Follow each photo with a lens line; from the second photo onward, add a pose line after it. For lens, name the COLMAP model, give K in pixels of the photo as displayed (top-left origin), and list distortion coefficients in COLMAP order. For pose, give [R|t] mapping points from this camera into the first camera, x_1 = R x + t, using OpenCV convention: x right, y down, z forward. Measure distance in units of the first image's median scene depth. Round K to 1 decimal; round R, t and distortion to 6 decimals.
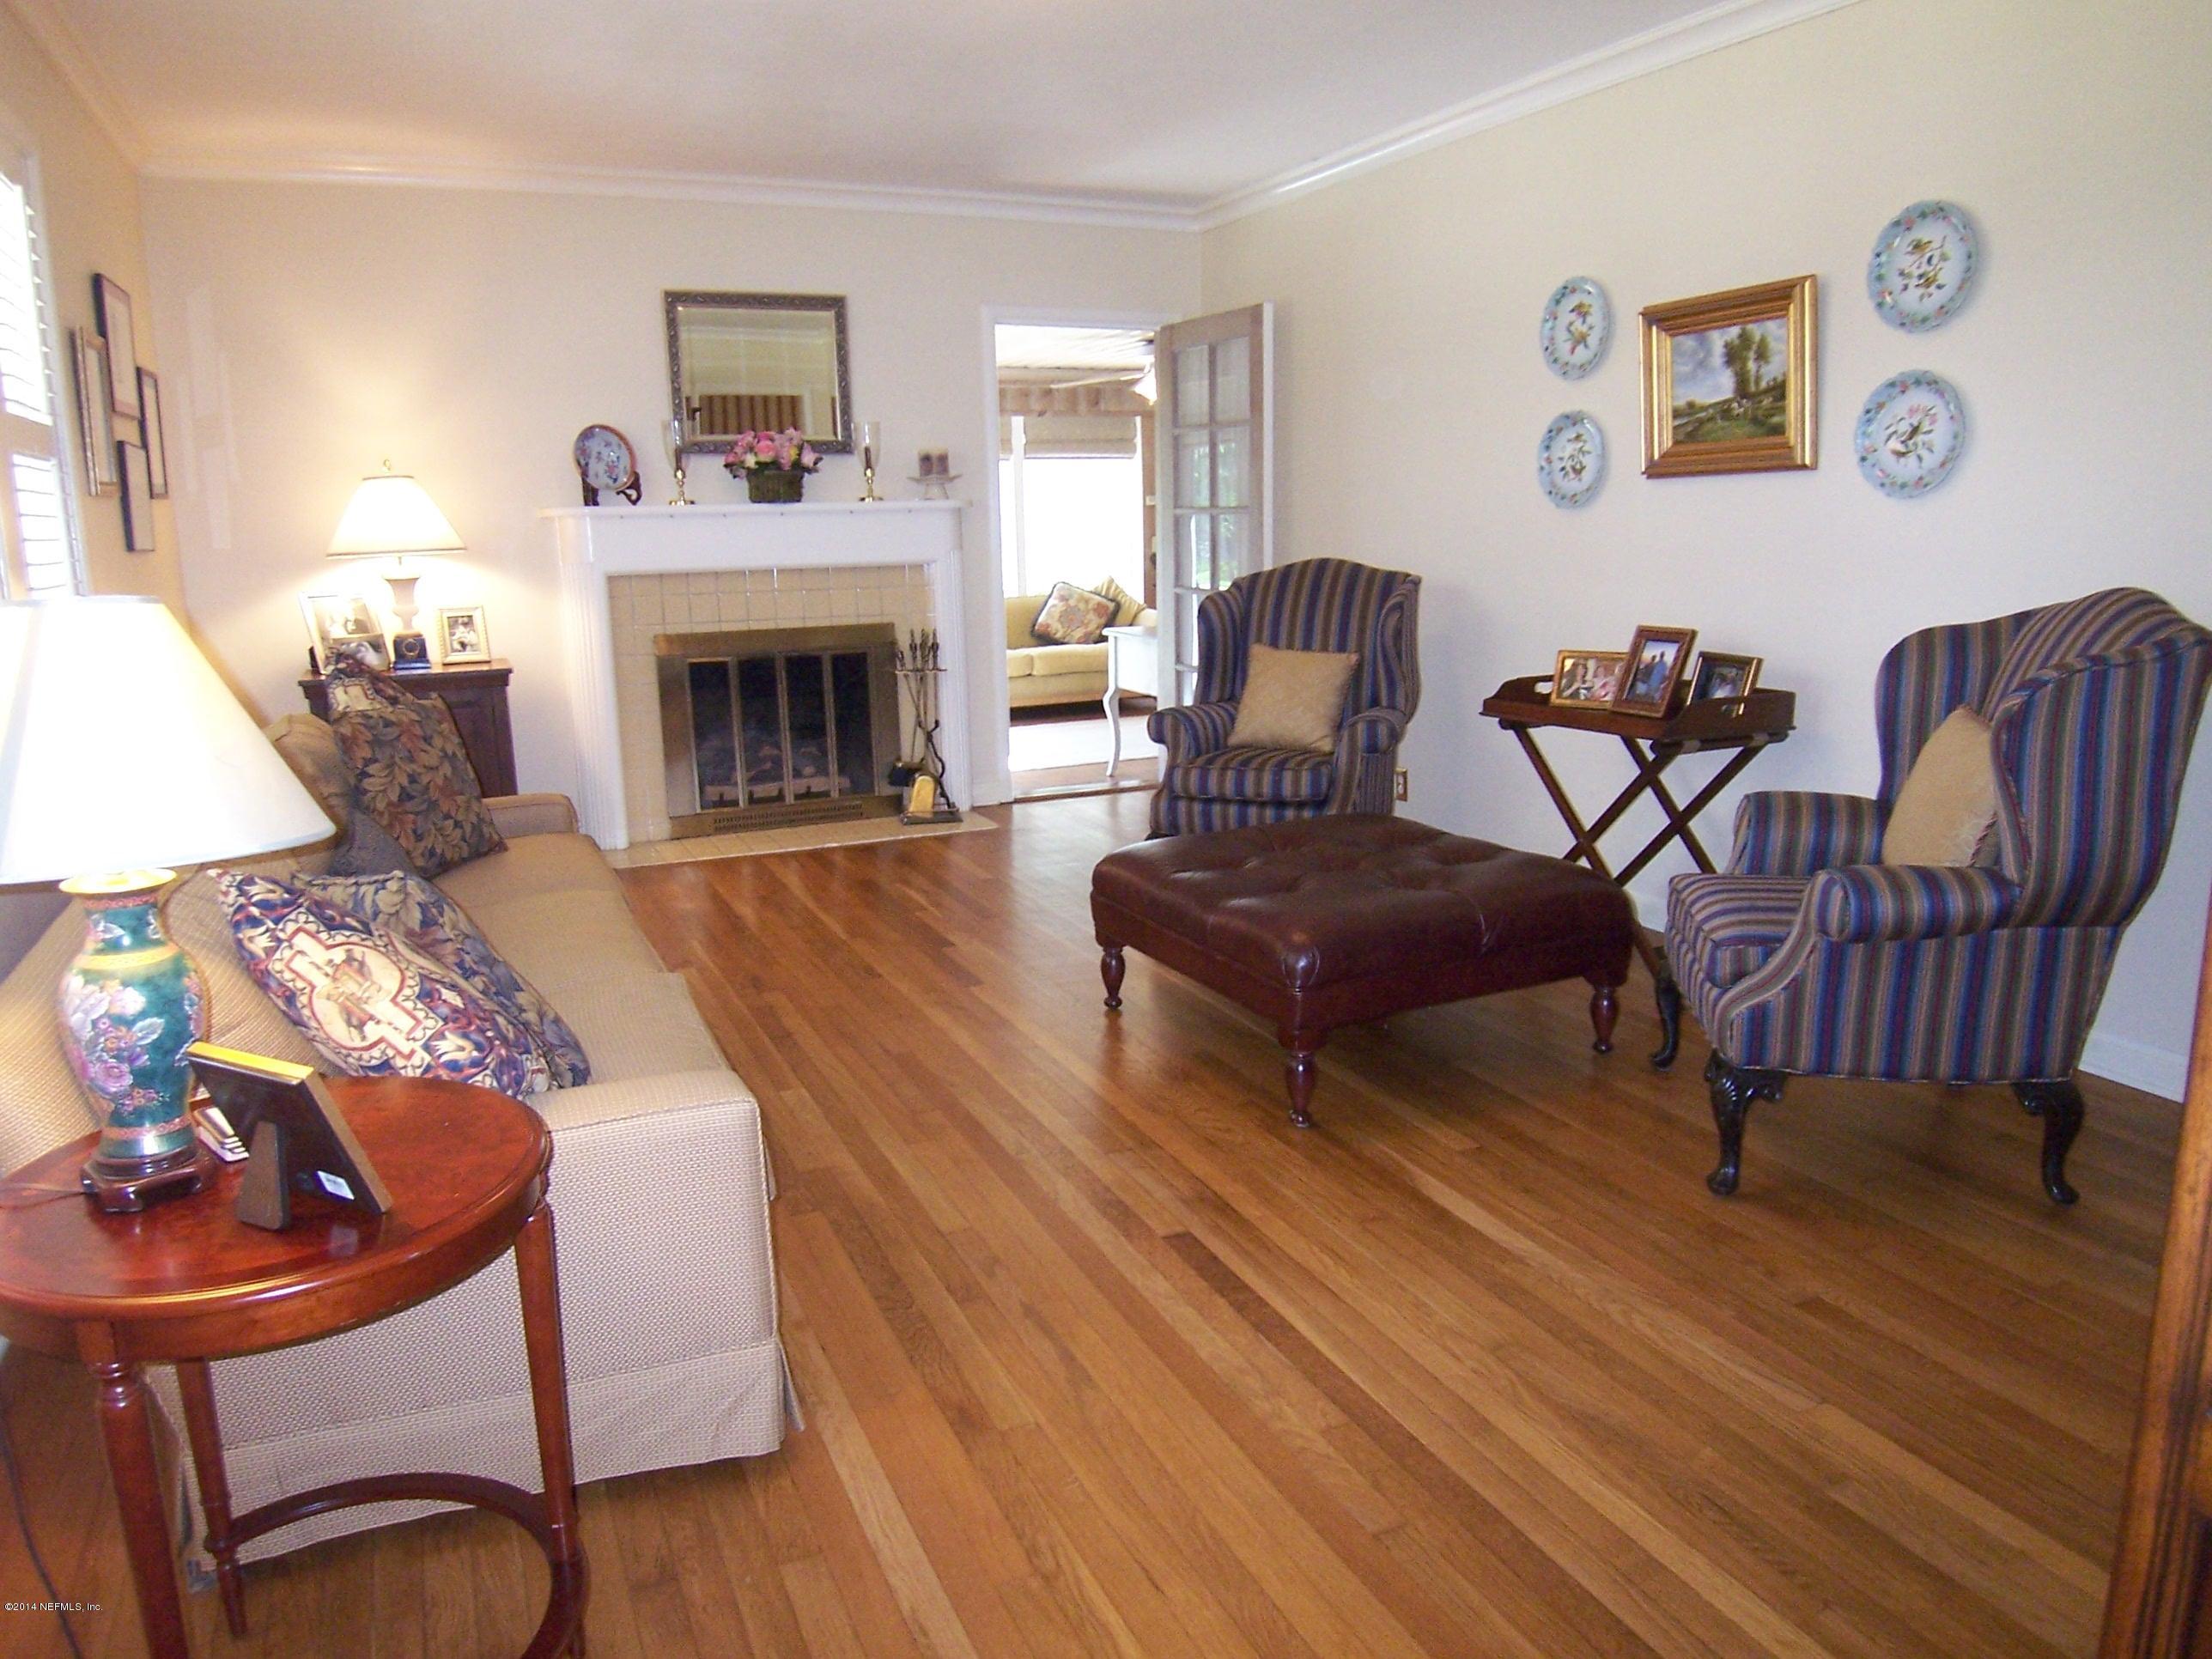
lens RADIAL K [[1492.1, 0, 1101.6], [0, 1492.1, 820.4], [0, 0, 1]] dist [-0.013876, -0.036437]
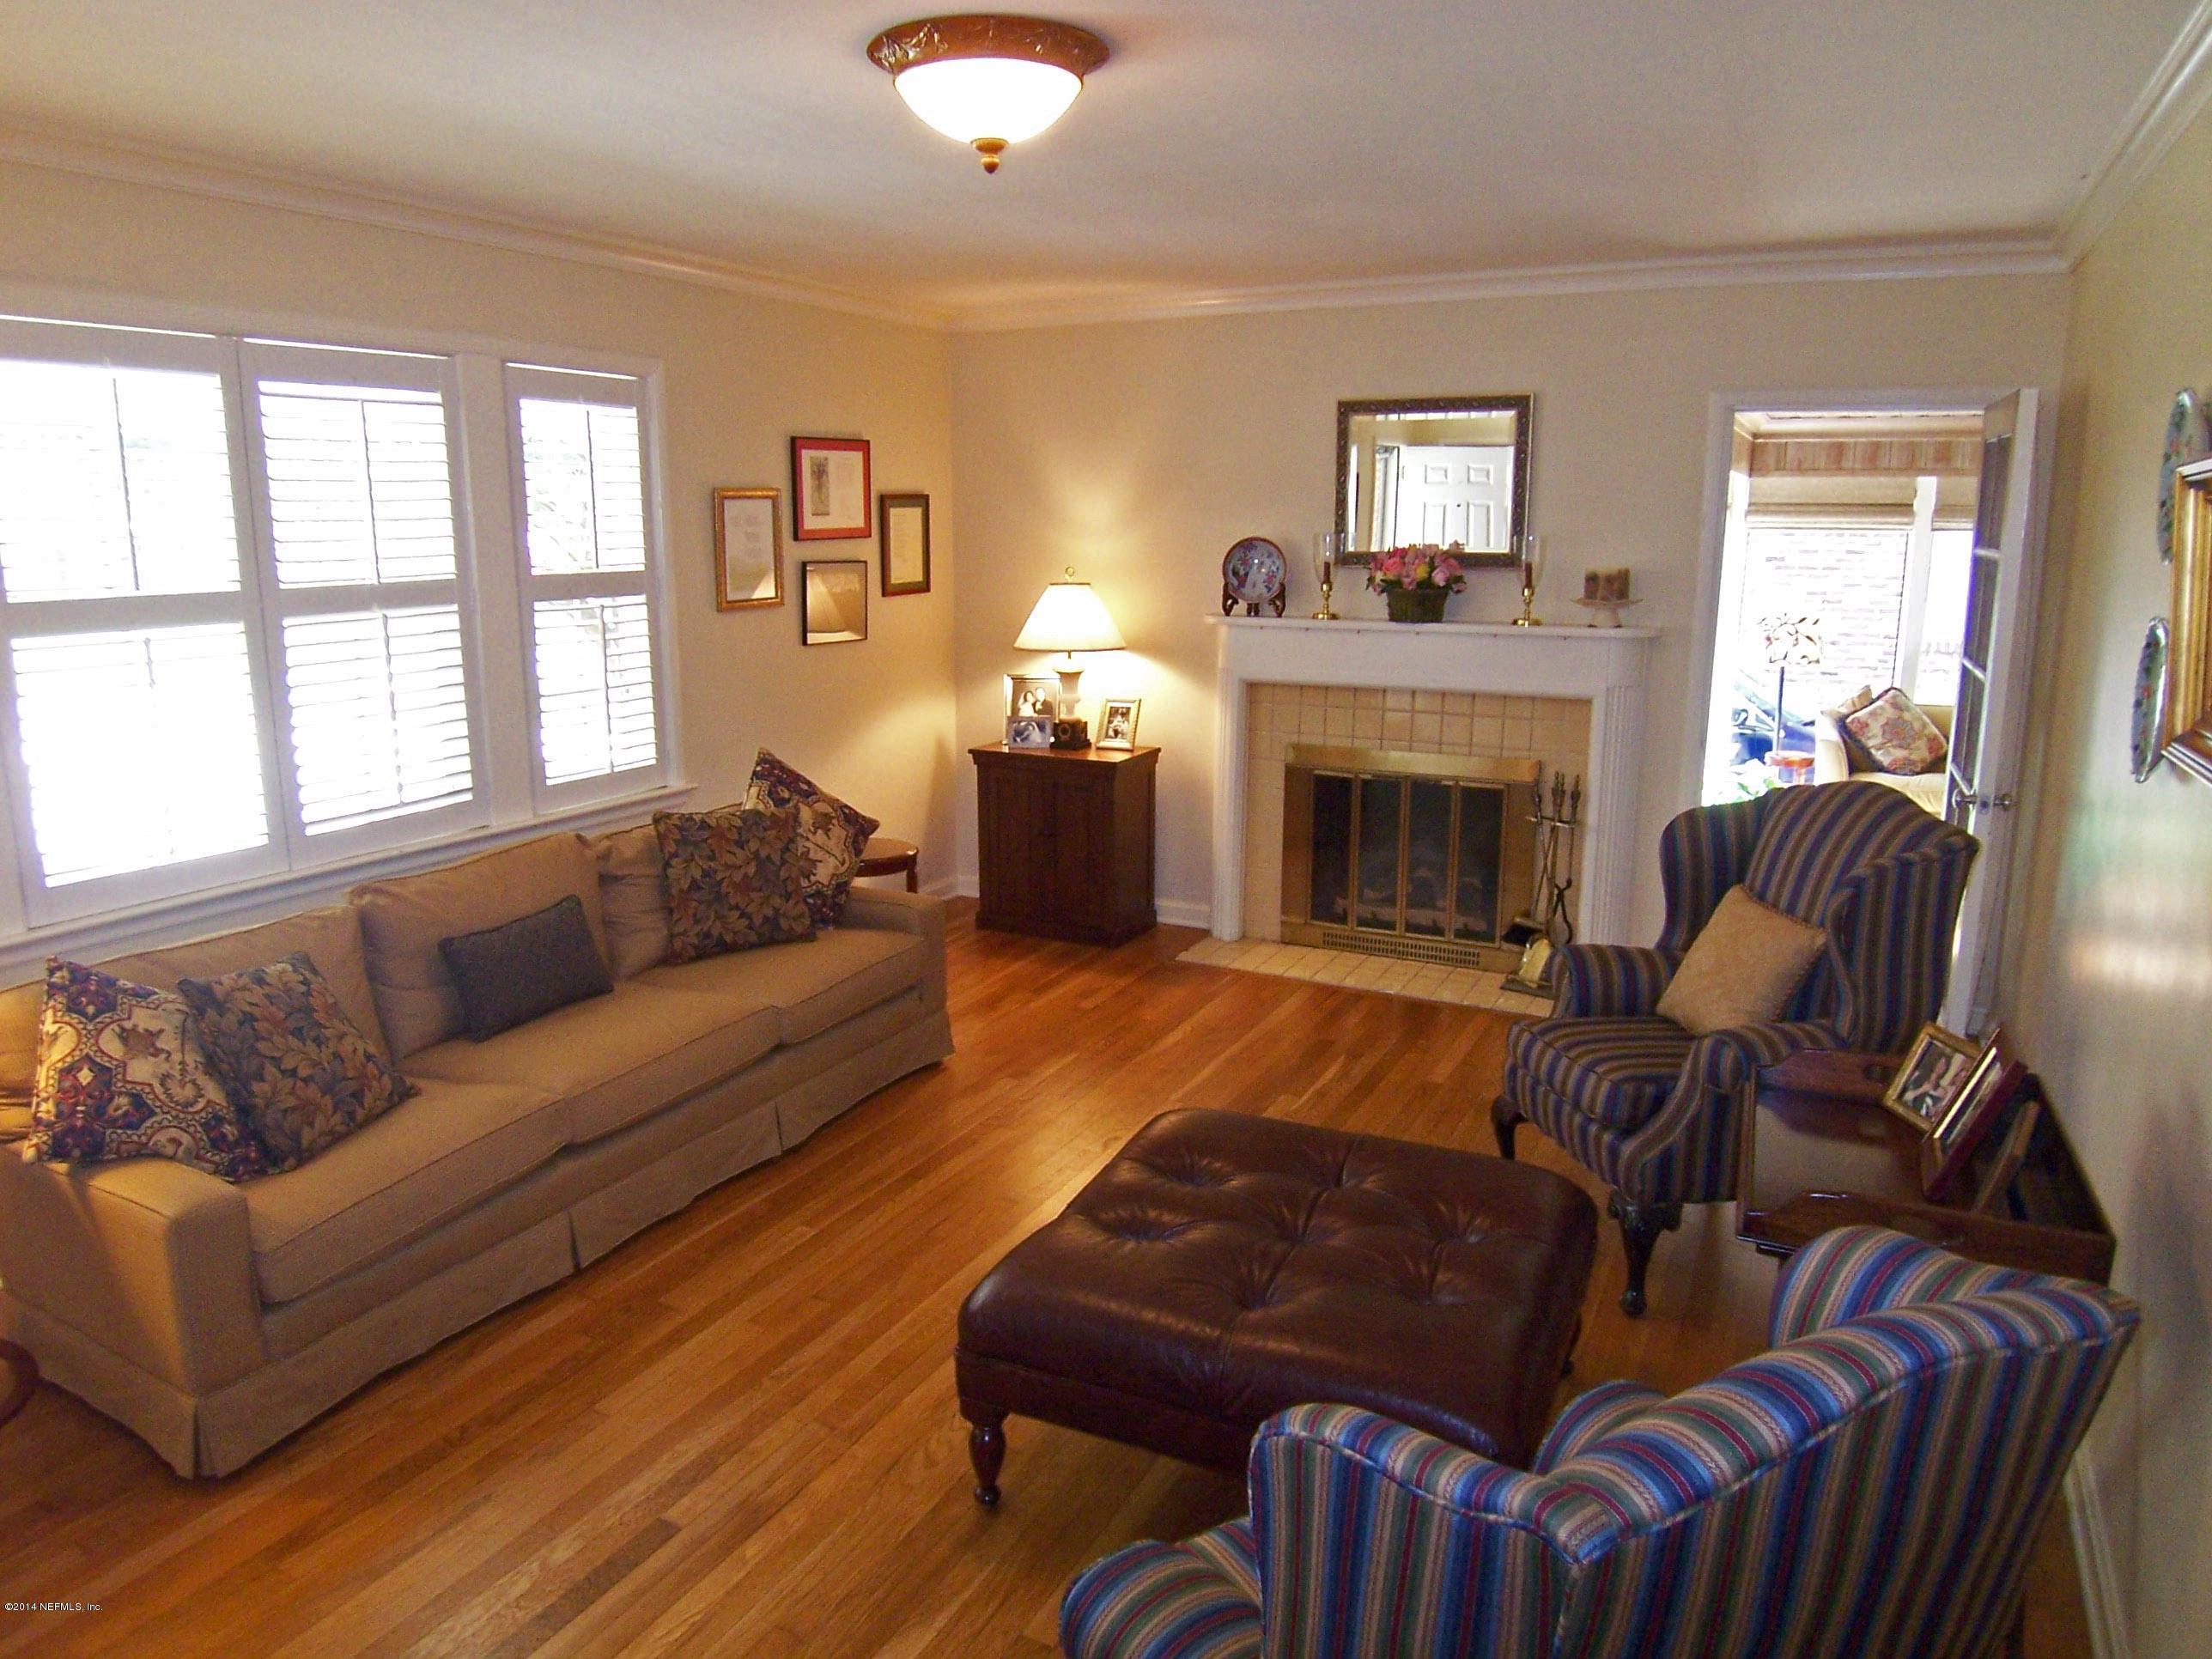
lens RADIAL K [[1492.1, 0, 1099.6], [0, 1492.1, 817.6], [0, 0, 1]] dist [-0.013876, -0.036437]
pose [[0.595592, 0.179363, -0.783006, 0.454312], [-0.170658, 0.980754, 0.094851, -0.159265], [0.784950, 0.077133, 0.614739, 0.301306]]
